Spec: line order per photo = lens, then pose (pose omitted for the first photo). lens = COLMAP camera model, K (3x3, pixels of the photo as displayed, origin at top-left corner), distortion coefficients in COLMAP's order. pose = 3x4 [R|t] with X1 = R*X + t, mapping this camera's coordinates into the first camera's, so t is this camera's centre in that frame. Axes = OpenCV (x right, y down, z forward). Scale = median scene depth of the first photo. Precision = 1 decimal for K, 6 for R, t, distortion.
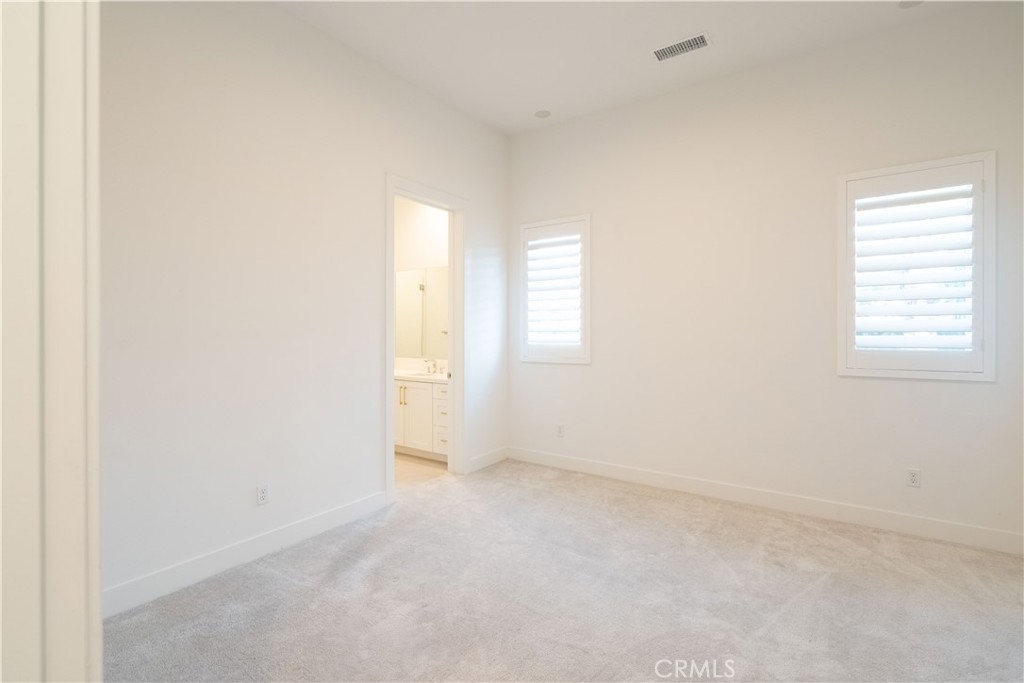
lens RADIAL K [[468.2, 0, 505.5], [0, 468.2, 340.6], [0, 0, 1]] dist [0.004403, 0.001596]
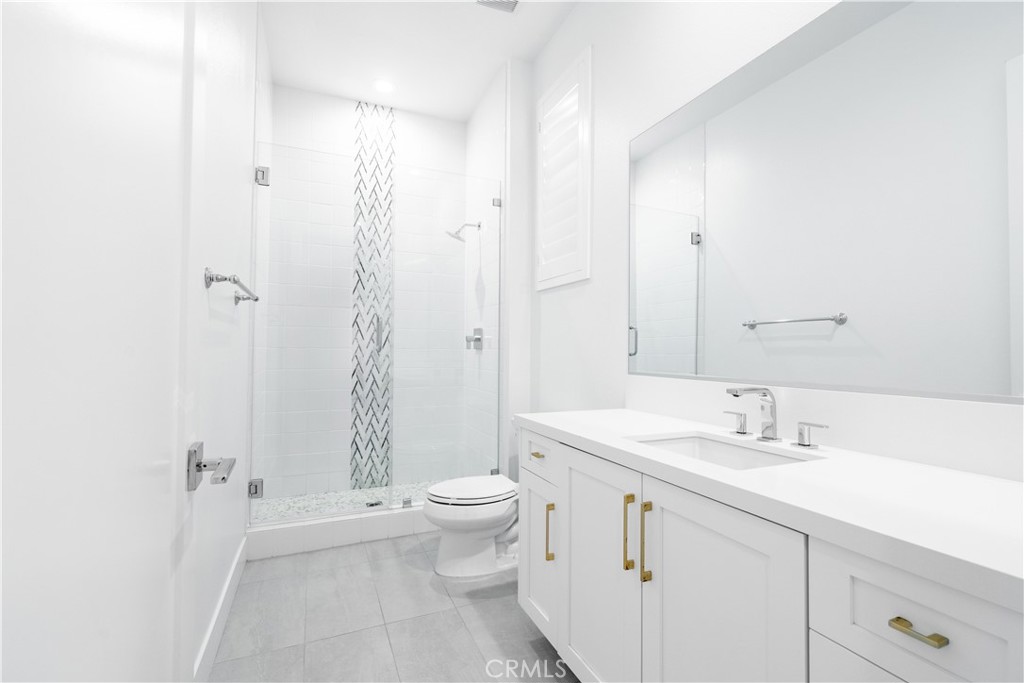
lens RADIAL K [[468.2, 0, 506.0], [0, 468.2, 339.1], [0, 0, 1]] dist [0.004403, 0.001596]
pose [[0.857090, -0.004834, -0.515145, -0.143208], [-0.018500, 0.999022, -0.040154, 0.026660], [0.514835, 0.043946, 0.856162, 0.709752]]
